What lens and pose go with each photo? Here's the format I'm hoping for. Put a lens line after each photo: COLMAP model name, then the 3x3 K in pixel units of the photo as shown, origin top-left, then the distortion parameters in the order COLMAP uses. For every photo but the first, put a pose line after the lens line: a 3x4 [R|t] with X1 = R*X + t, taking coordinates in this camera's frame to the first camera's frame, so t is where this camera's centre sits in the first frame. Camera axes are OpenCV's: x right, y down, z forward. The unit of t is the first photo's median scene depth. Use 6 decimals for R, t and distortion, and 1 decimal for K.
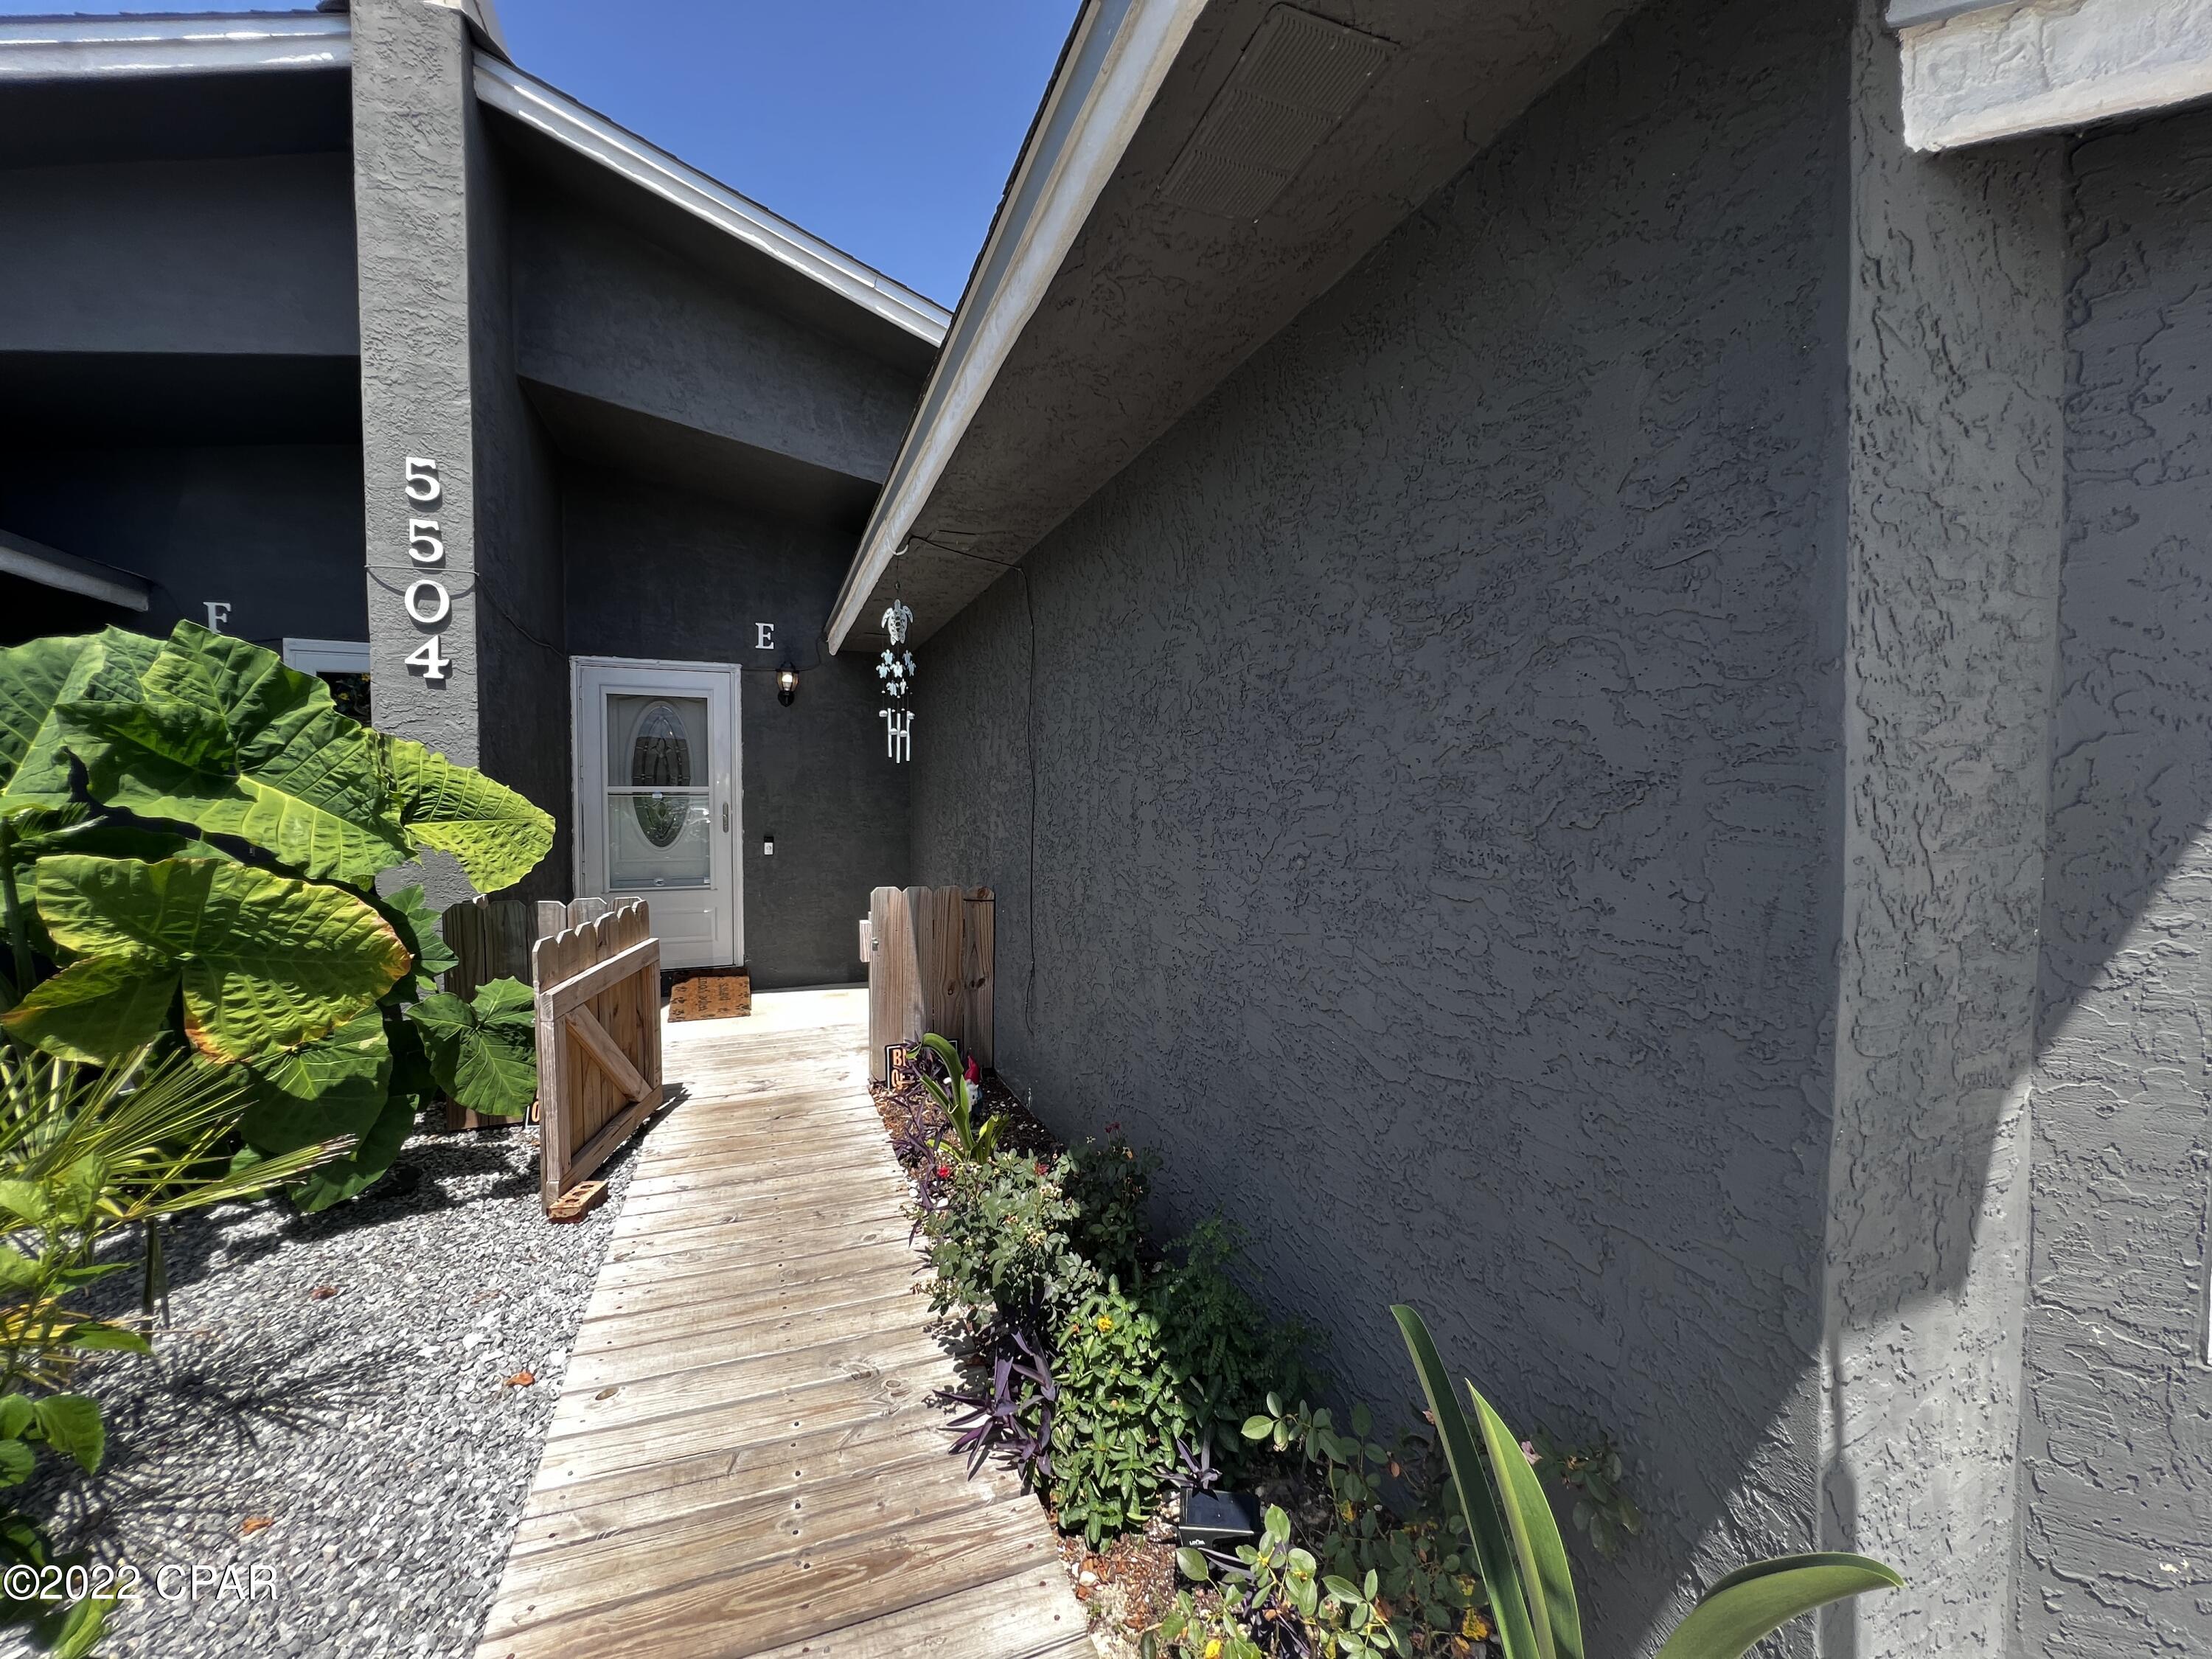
lens RADIAL K [[900.8, 0, 1106.0], [0, 900.8, 829.5], [0, 0, 1]] dist [0.005867, 0.000683]
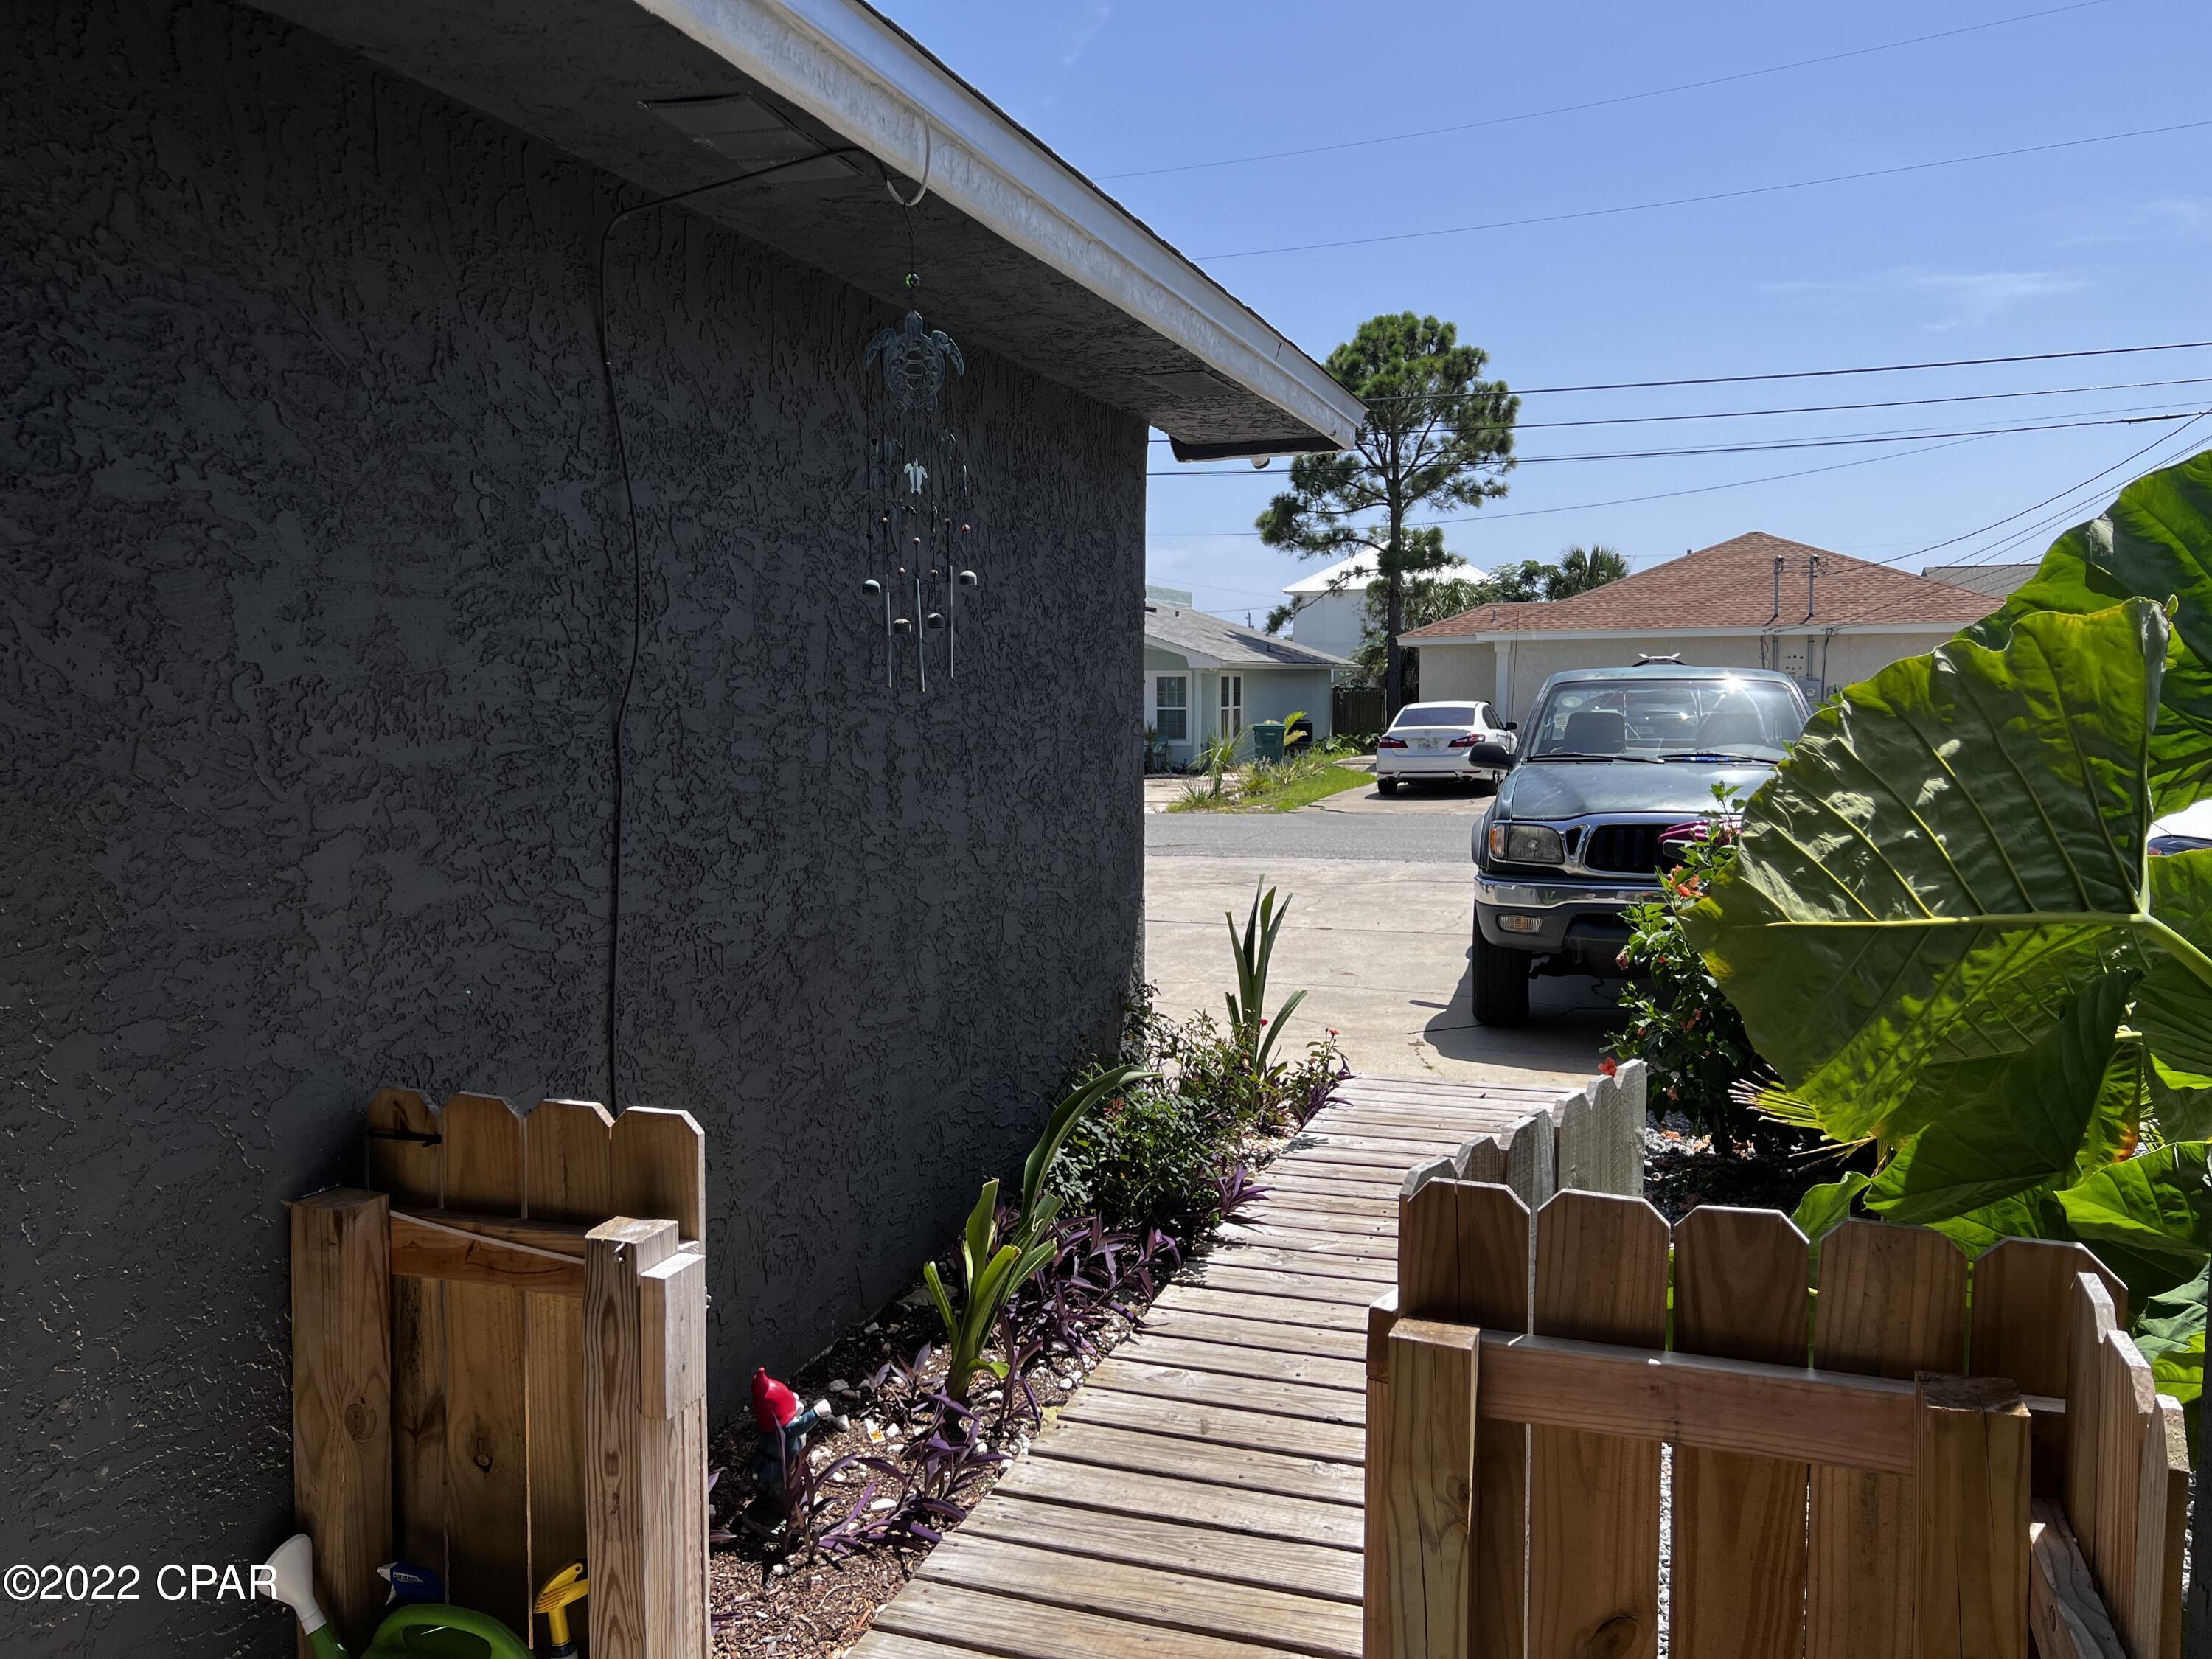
lens RADIAL K [[1701.6, 0, 1106.0], [0, 1701.6, 829.5], [0, 0, 1]] dist [0.006375, 0.047231]
pose [[-0.760325, -0.060011, 0.646765, -0.724232], [0.021010, 0.992930, 0.116829, -0.088891], [-0.649203, 0.102417, -0.753688, 1.359560]]
